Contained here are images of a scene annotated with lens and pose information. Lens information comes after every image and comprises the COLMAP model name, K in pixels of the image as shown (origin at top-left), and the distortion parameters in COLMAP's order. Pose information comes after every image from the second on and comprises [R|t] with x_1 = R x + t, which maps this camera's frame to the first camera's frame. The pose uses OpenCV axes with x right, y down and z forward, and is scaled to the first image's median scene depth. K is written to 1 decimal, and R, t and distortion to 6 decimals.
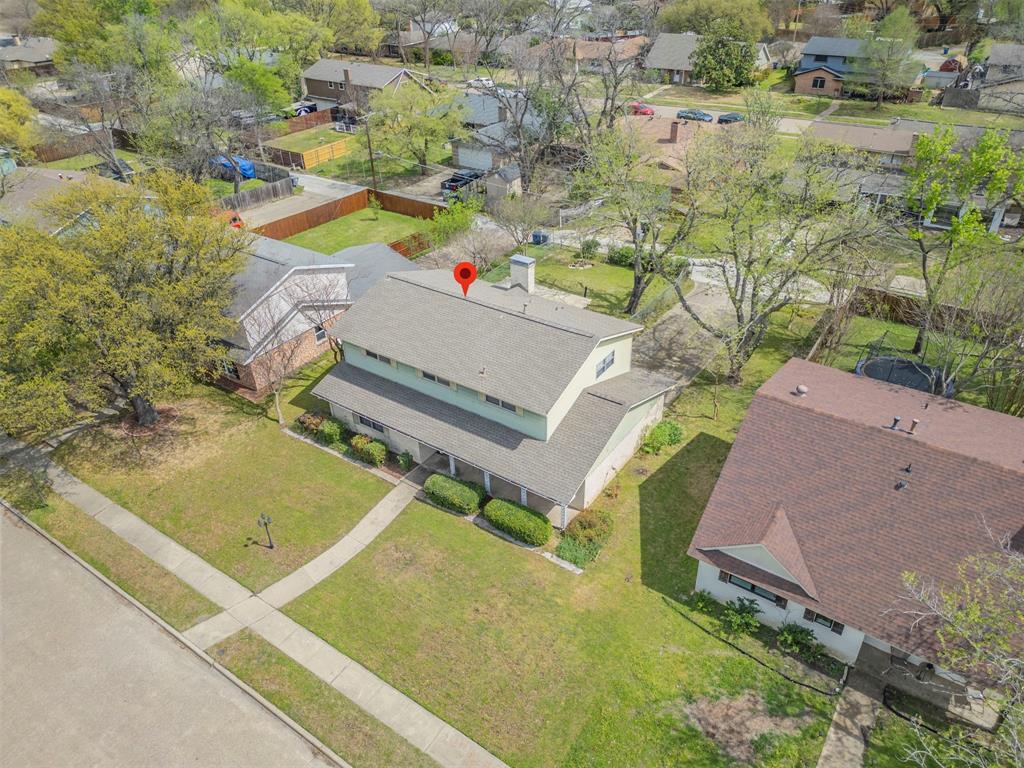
lens RADIAL K [[715.5, 0, 508.6], [0, 715.5, 384.1], [0, 0, 1]] dist [0.054942, -0.043469]
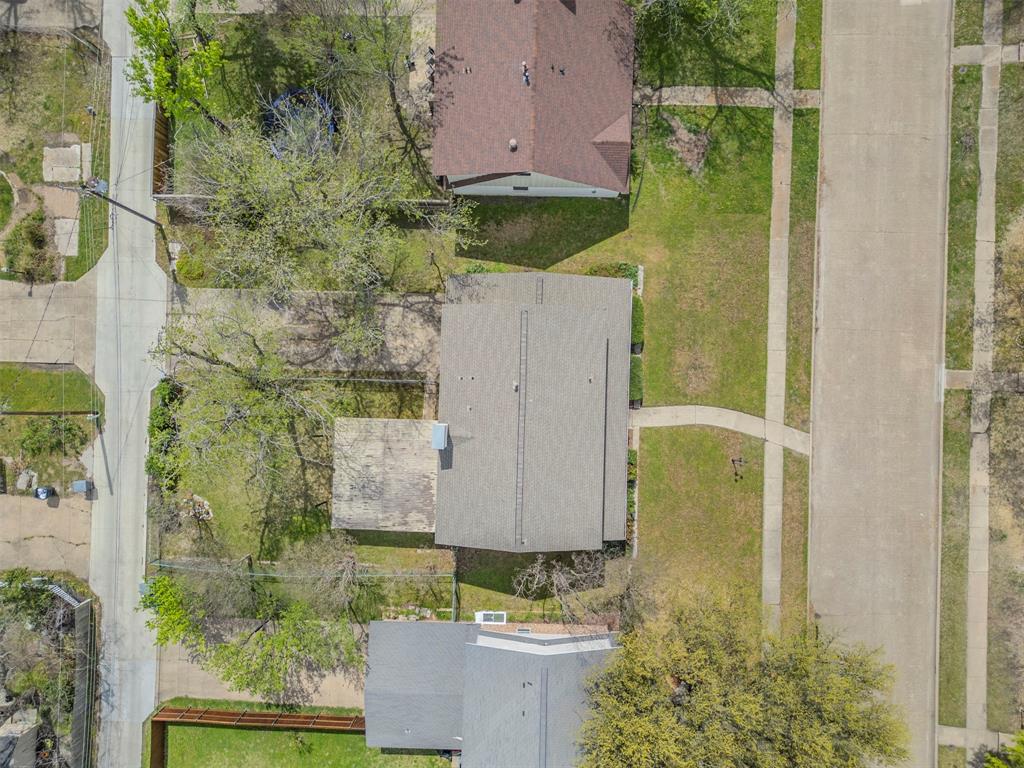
lens RADIAL K [[715.5, 0, 508.6], [0, 715.5, 384.1], [0, 0, 1]] dist [0.054942, -0.043469]
pose [[-0.553030, -0.832182, 0.040395, -0.014489], [0.485577, -0.282535, 0.827278, -1.224497], [-0.677033, 0.477125, 0.560338, 0.464193]]
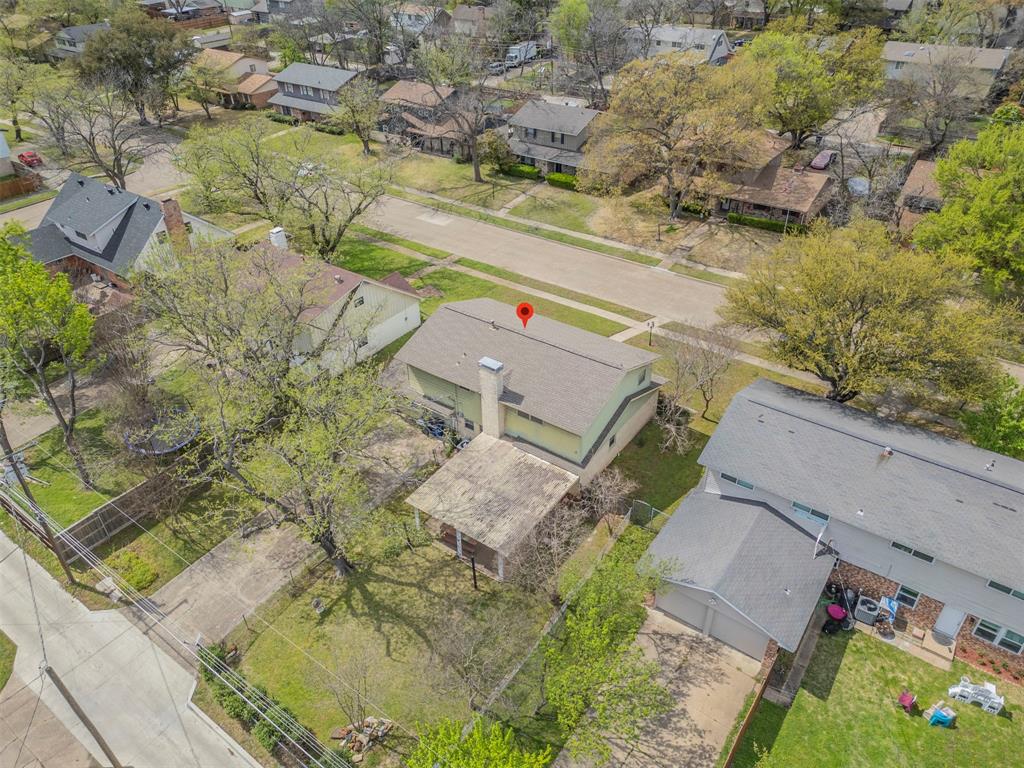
lens RADIAL K [[715.5, 0, 508.6], [0, 715.5, 384.1], [0, 0, 1]] dist [0.054942, -0.043469]
pose [[-0.998907, 0.027635, 0.037698, -0.056241], [0.045258, 0.370253, 0.927828, -1.454534], [0.011683, 0.928520, -0.371099, 1.860078]]
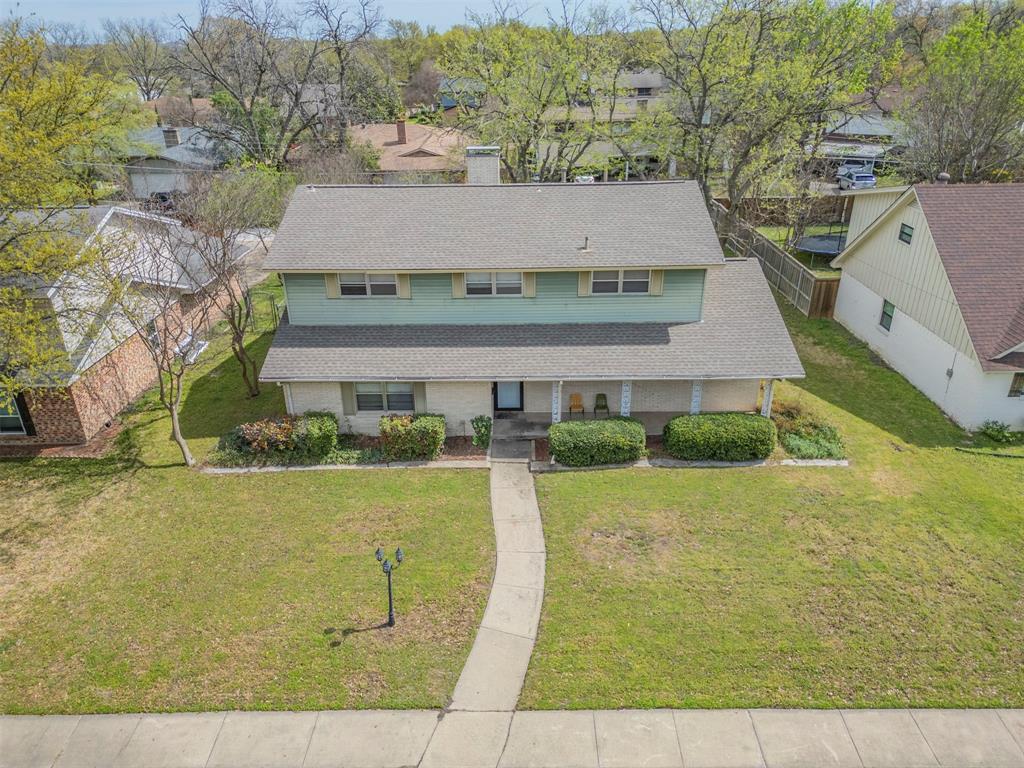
lens RADIAL K [[715.5, 0, 508.6], [0, 715.5, 384.1], [0, 0, 1]] dist [0.054942, -0.043469]
pose [[0.825201, -0.228723, 0.516458, -0.514423], [0.303571, 0.950655, -0.064033, 0.139007], [-0.476328, 0.209621, 0.853915, 0.557677]]
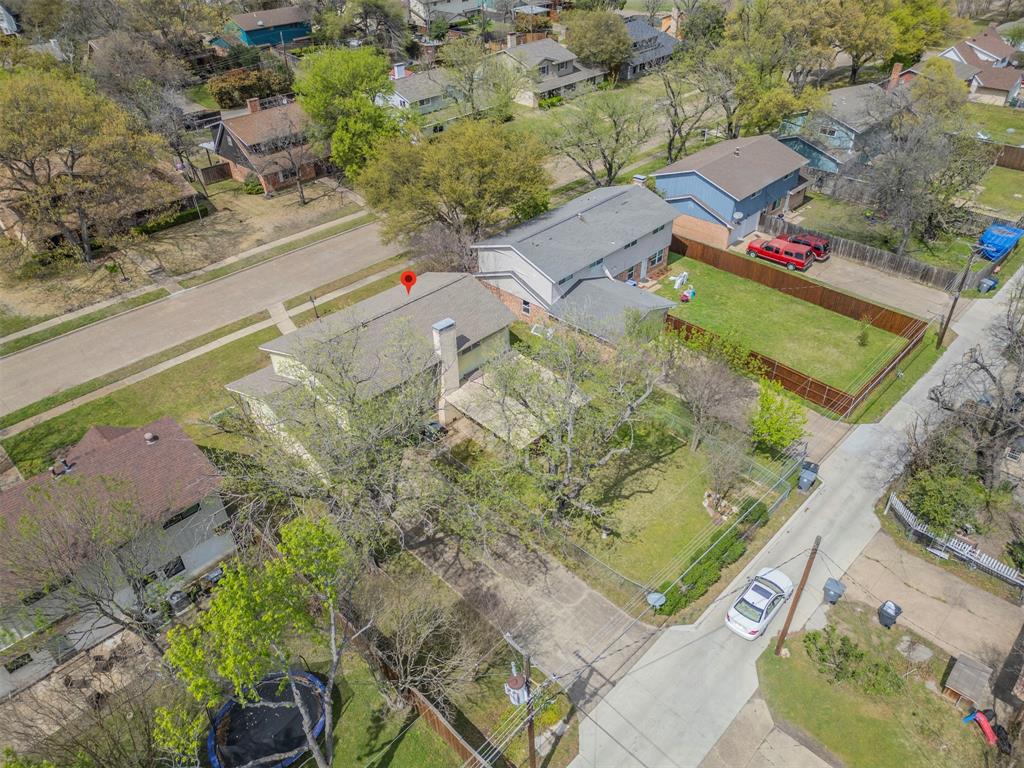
lens RADIAL K [[715.5, 0, 508.6], [0, 715.5, 384.1], [0, 0, 1]] dist [0.054942, -0.043469]
pose [[-0.166269, 0.604145, -0.779335, 1.197484], [-0.520805, 0.617309, 0.589654, -1.073313], [0.837327, 0.503923, 0.212003, 1.196029]]
